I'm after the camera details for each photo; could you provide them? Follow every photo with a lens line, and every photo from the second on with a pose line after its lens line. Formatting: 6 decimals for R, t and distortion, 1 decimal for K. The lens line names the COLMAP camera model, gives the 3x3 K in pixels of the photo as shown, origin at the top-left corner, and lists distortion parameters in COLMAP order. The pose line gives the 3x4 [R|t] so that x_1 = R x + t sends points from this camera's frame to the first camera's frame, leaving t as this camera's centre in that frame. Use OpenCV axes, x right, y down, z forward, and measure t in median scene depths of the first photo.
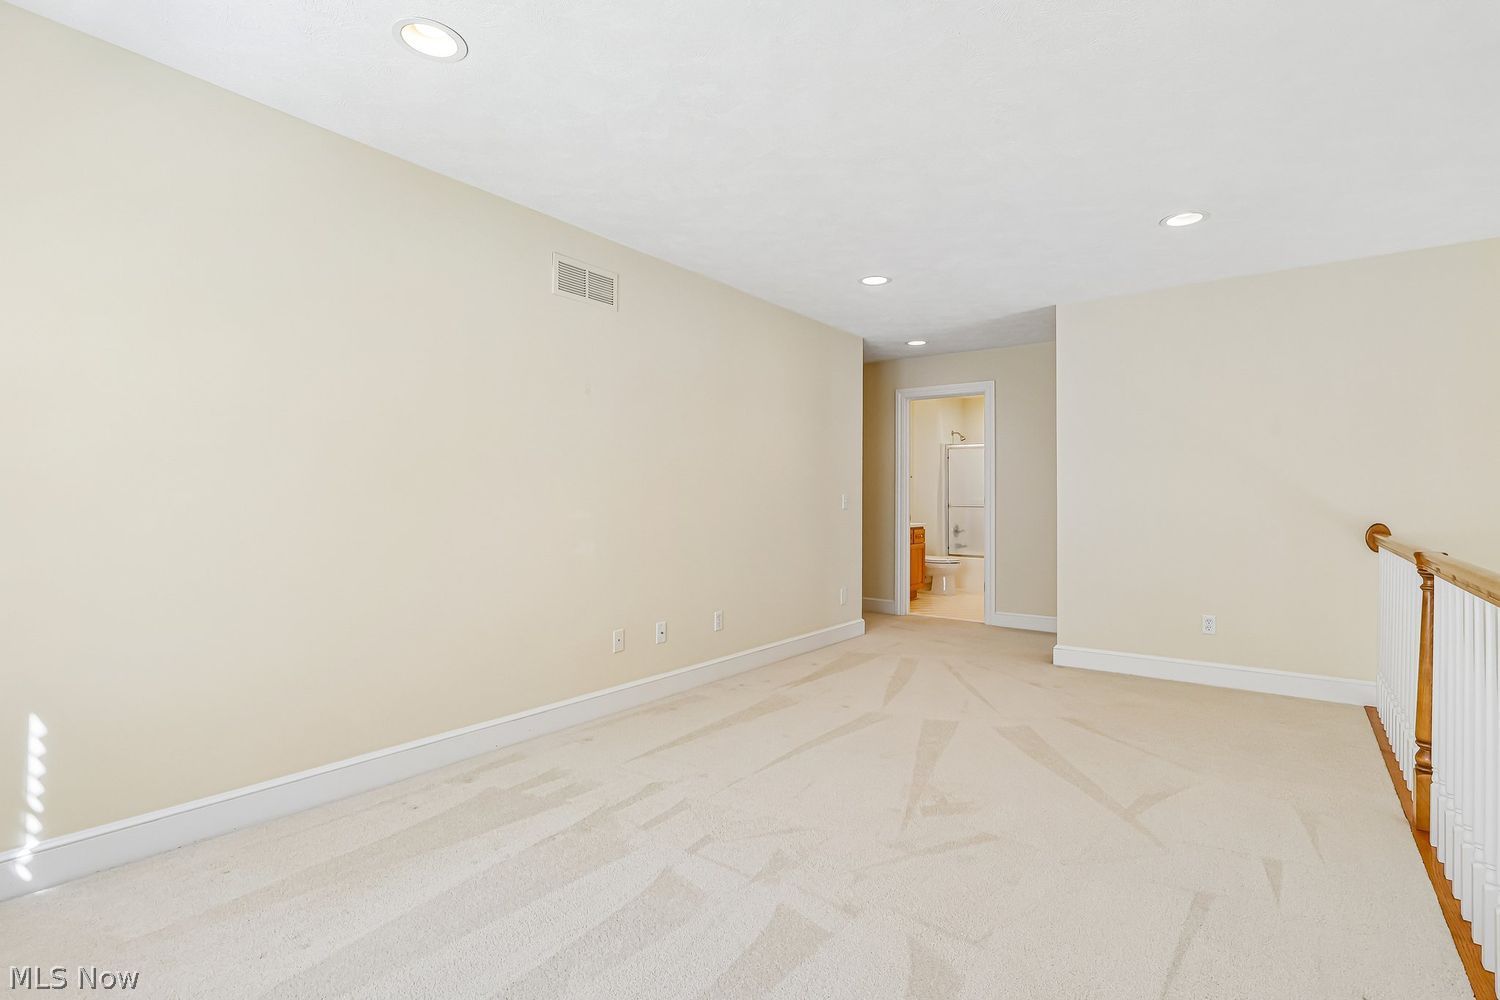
lens RADIAL K [[712.1, 0, 749.2], [0, 712.1, 492.3], [0, 0, 1]] dist [-0.001876, 0.000010]
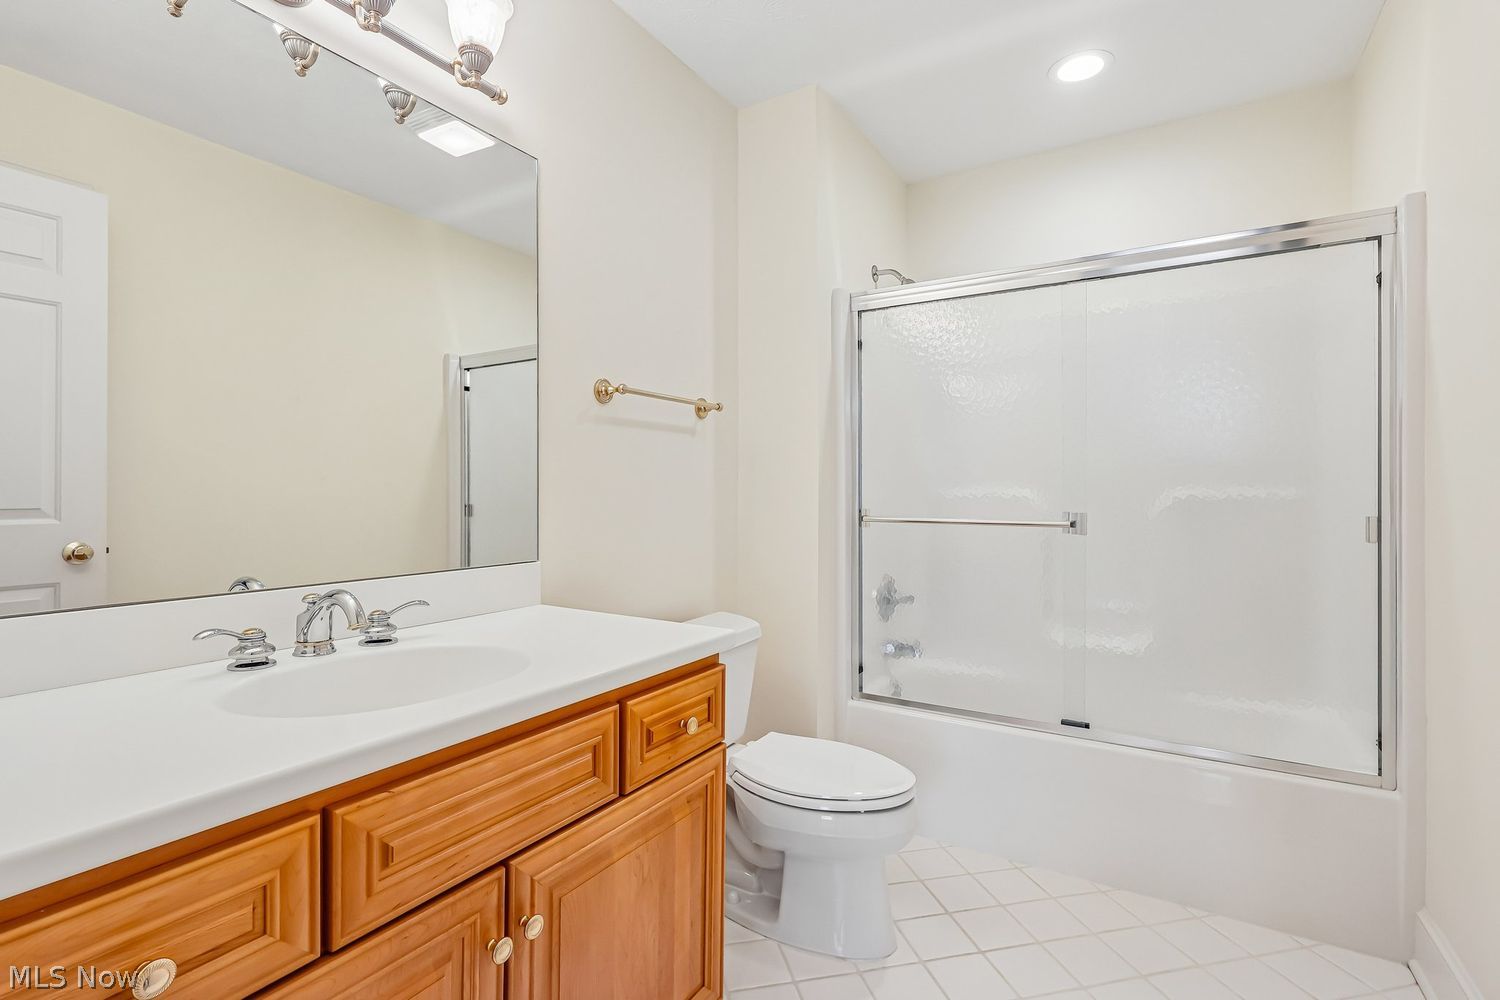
lens RADIAL K [[712.1, 0, 749.2], [0, 712.1, 492.3], [0, 0, 1]] dist [-0.001876, 0.000010]
pose [[0.994778, -0.007105, 0.101817, 0.203812], [0.006314, 0.999947, 0.008086, 0.006730], [-0.101870, -0.007401, 0.994770, 0.712687]]
